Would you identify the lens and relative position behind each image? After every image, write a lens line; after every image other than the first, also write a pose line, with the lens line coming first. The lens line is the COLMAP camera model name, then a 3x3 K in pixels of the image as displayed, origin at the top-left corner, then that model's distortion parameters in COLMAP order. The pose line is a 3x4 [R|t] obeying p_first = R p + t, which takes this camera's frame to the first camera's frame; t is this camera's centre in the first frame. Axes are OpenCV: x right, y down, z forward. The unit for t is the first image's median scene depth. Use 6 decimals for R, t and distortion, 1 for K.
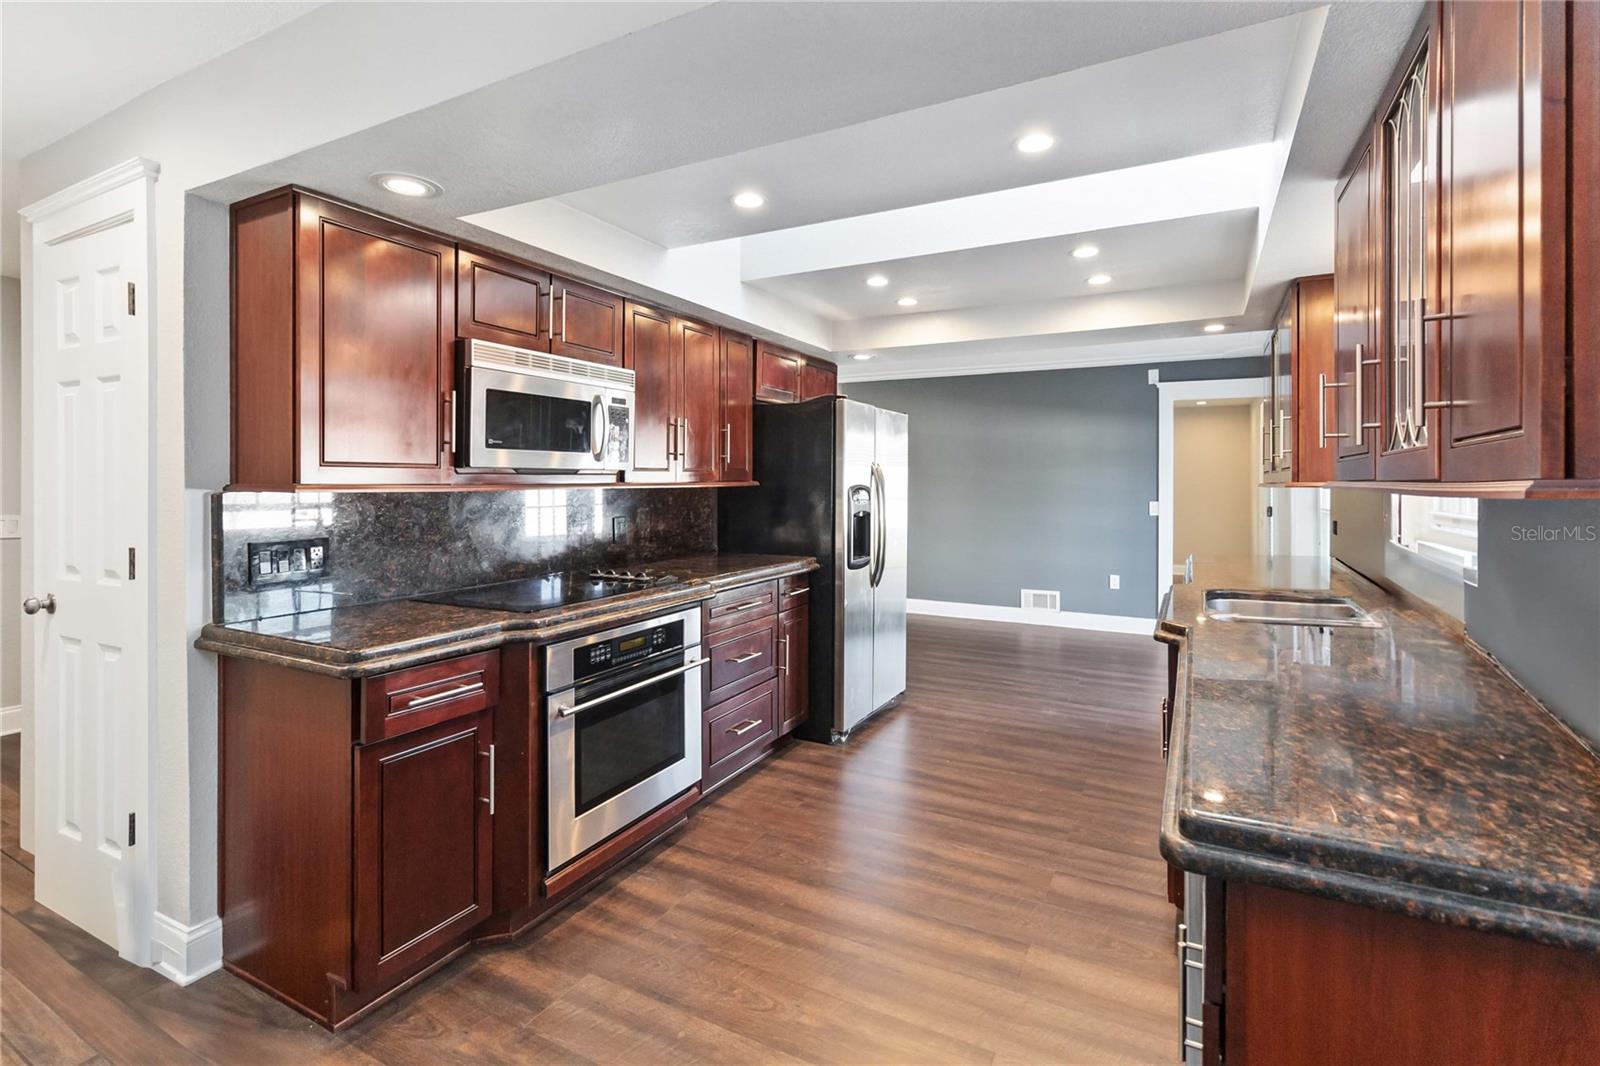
lens RADIAL K [[742.6, 0, 822.3], [0, 742.6, 480.9], [0, 0, 1]] dist [0.000102, 0.000151]
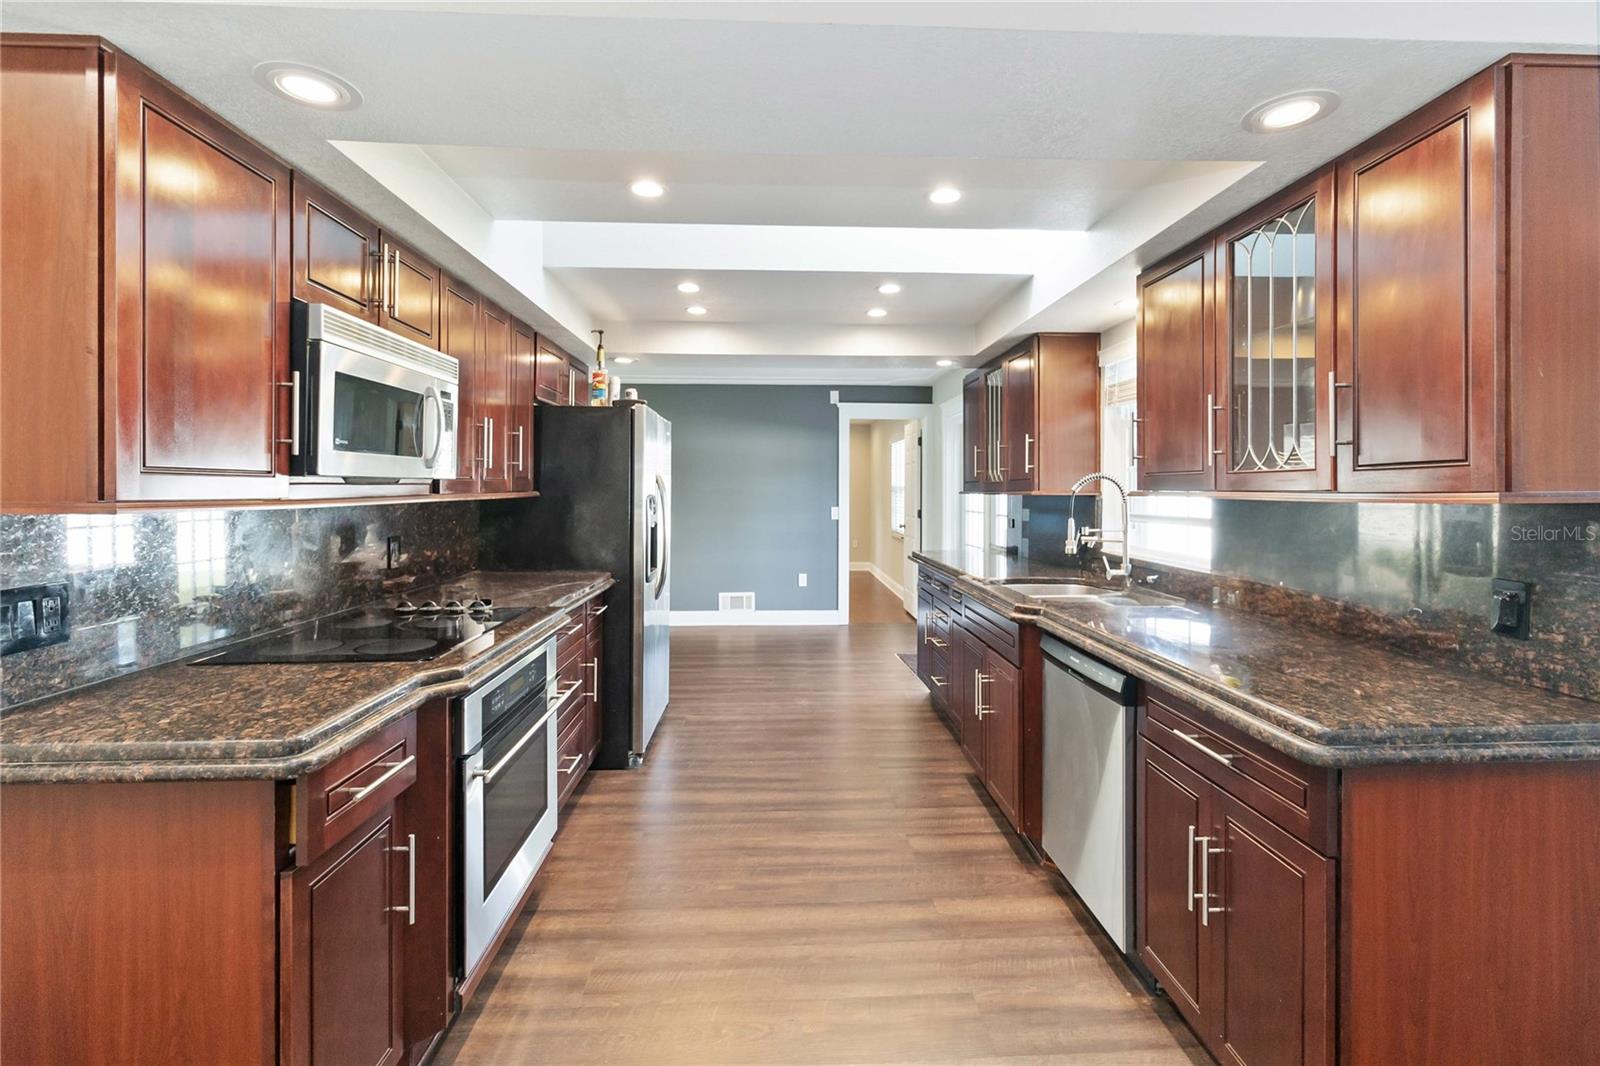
lens RADIAL K [[741.4, 0, 809.1], [0, 741.4, 488.2], [0, 0, 1]] dist [0.002196, -0.000275]
pose [[0.863116, -0.001167, 0.505005, -0.283128], [0.000665, 0.999999, 0.001175, -0.003990], [-0.505006, -0.000679, 0.863116, 0.071656]]
